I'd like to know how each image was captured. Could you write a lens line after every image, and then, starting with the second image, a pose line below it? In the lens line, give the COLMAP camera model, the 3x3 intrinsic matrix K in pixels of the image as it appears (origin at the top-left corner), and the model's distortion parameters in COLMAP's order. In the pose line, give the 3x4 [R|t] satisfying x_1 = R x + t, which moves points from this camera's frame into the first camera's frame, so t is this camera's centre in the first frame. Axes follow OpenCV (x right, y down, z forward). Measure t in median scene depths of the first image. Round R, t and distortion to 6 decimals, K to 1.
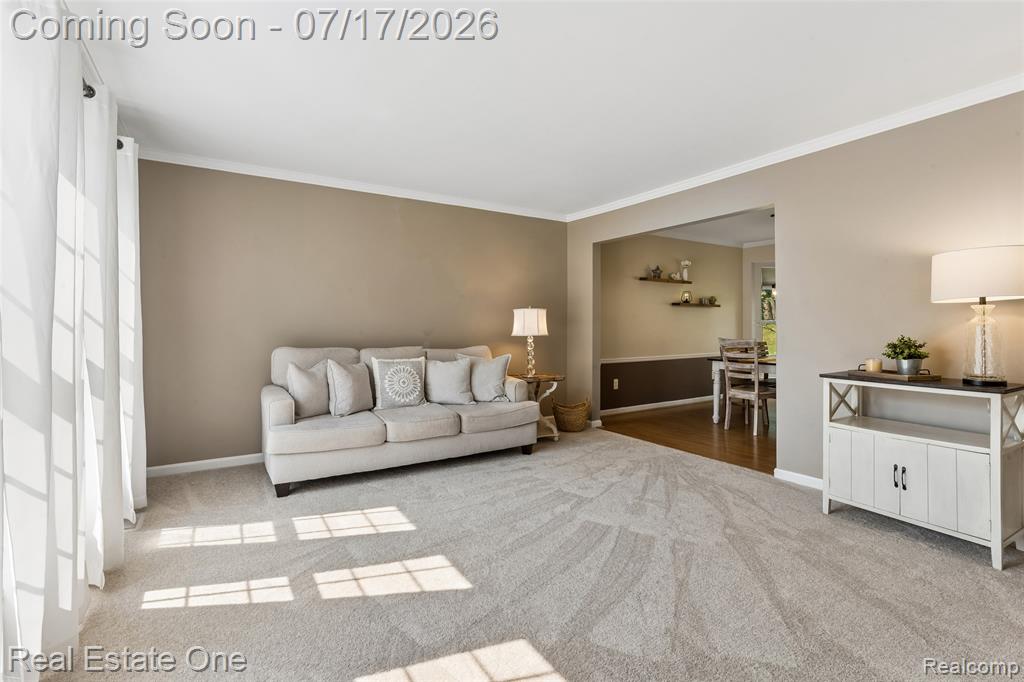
lens RADIAL K [[470.0, 0, 500.3], [0, 470.0, 321.4], [0, 0, 1]] dist [-0.000782, 0.002300]
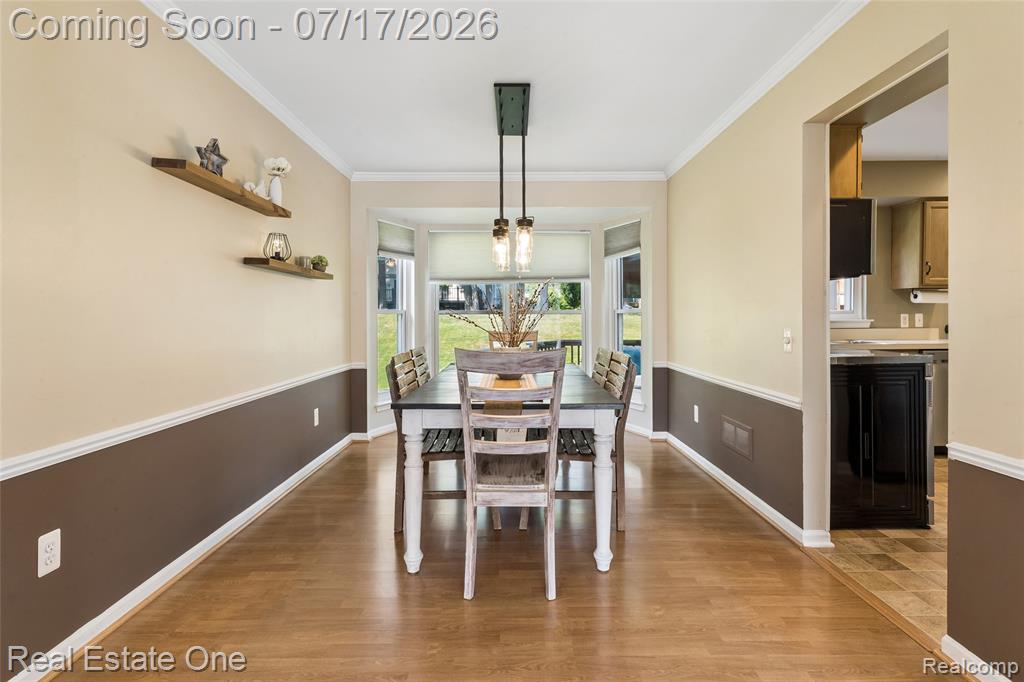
lens RADIAL K [[470.0, 0, 514.9], [0, 470.0, 319.5], [0, 0, 1]] dist [-0.000782, 0.002300]
pose [[0.503060, -0.003515, 0.864245, 0.309331], [-0.001350, 0.999987, 0.004853, 0.019550], [-0.864251, -0.003608, 0.503048, 1.315621]]
